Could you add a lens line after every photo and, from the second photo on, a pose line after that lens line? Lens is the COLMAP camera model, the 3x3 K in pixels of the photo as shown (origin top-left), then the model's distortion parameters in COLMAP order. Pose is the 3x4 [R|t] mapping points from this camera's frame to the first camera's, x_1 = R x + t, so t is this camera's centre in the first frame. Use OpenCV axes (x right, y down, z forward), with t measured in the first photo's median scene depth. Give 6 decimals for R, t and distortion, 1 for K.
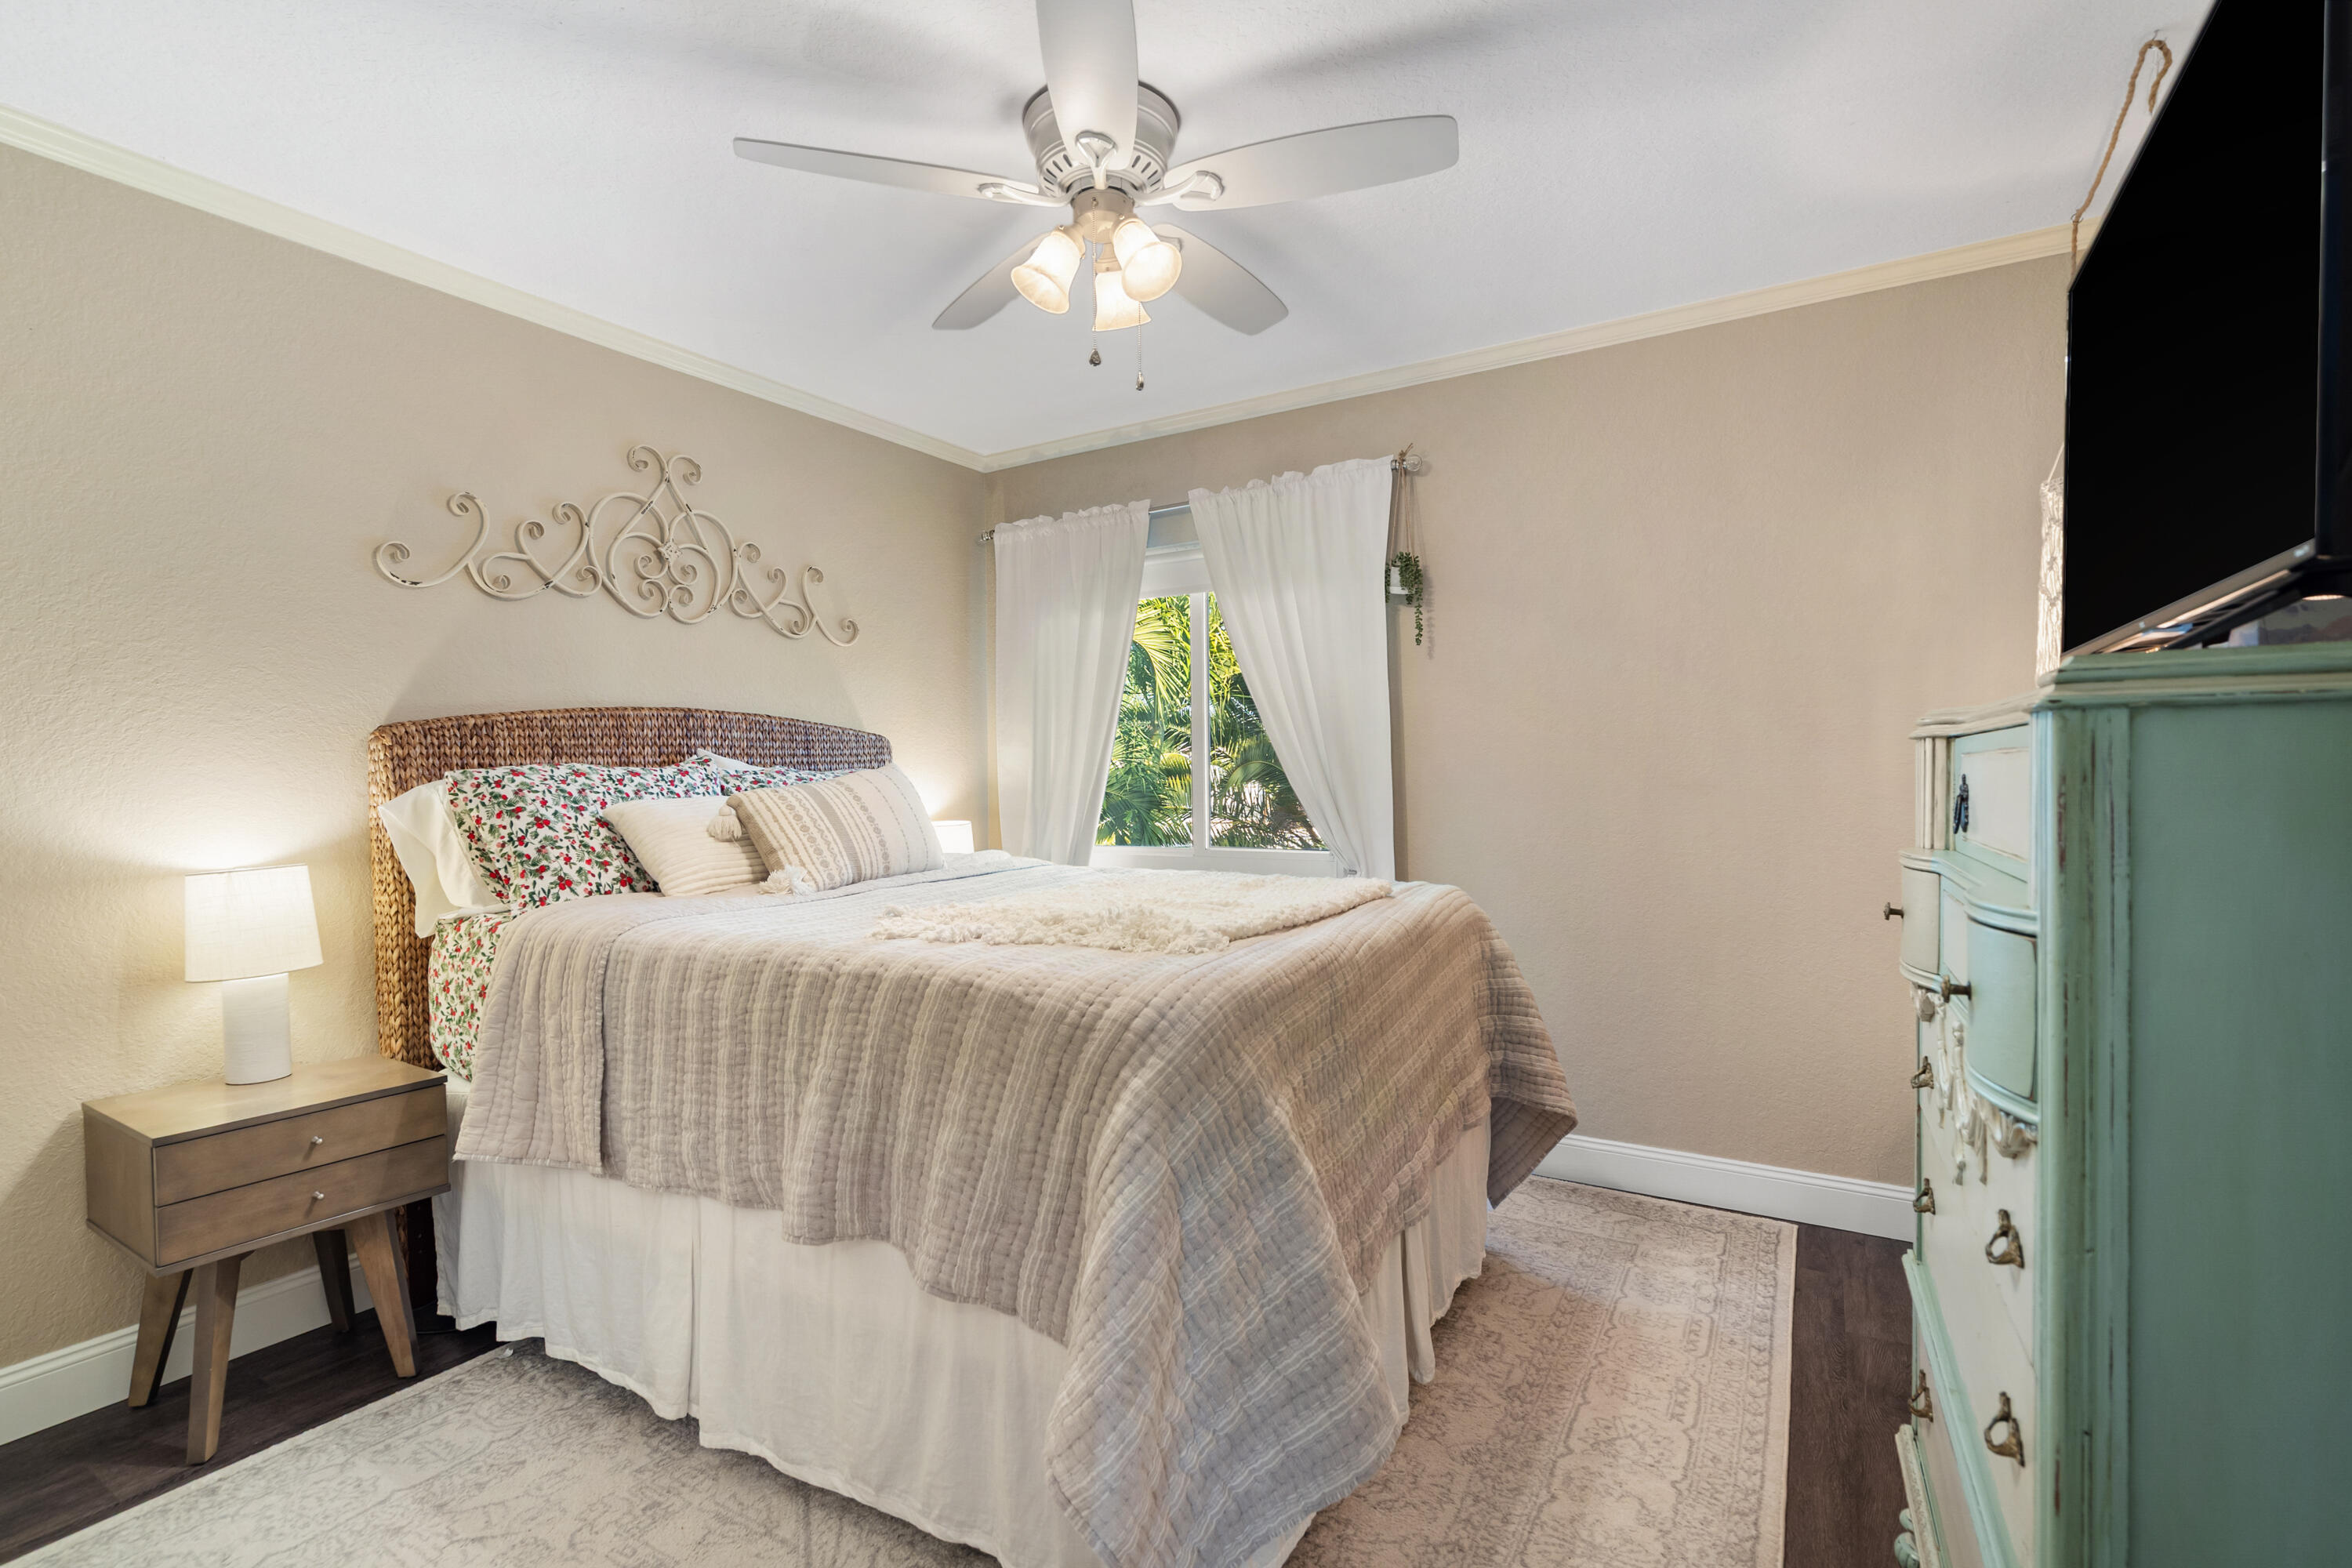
lens RADIAL K [[1063.7, 0, 1176.9], [0, 1063.7, 793.3], [0, 0, 1]] dist [-0.004279, 0.002313]
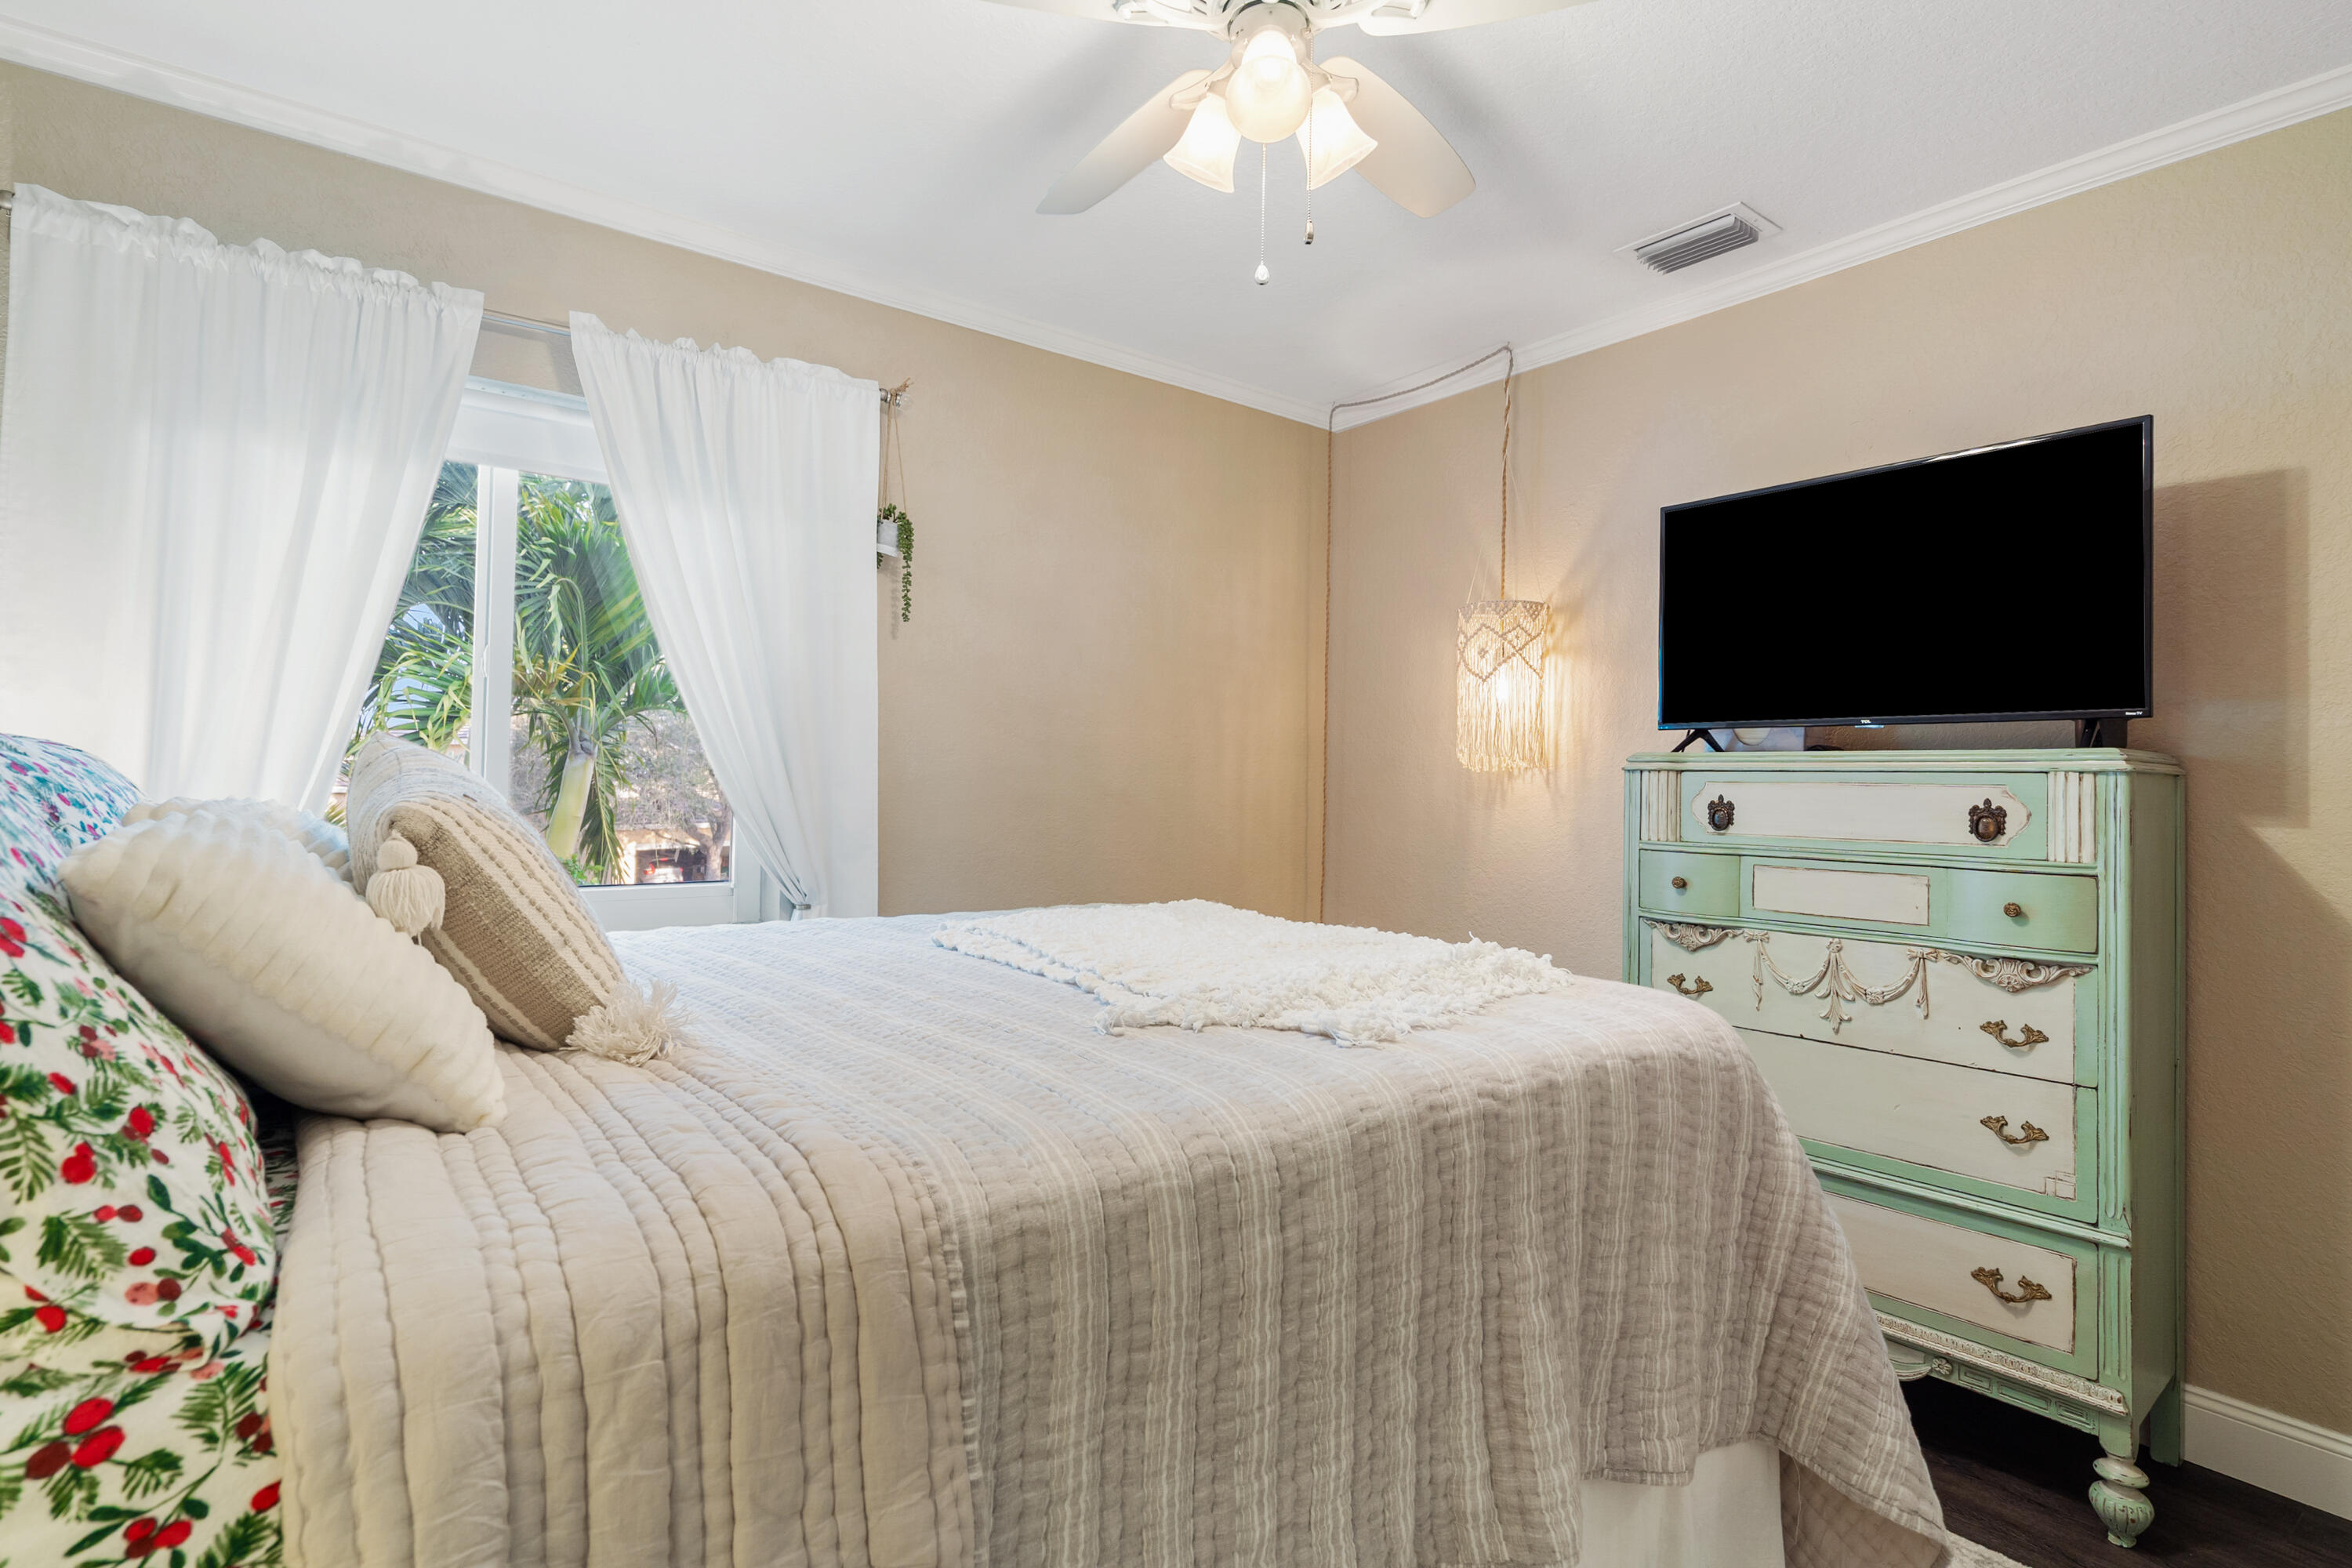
lens RADIAL K [[1154.8, 0, 1178.6], [0, 1154.8, 789.2], [0, 0, 1]] dist [0.004830, 0.001144]
pose [[0.384324, 0.014524, 0.923084, -0.466222], [-0.000294, 0.999878, -0.015610, 0.000812], [-0.923198, 0.005728, 0.384282, 0.423811]]
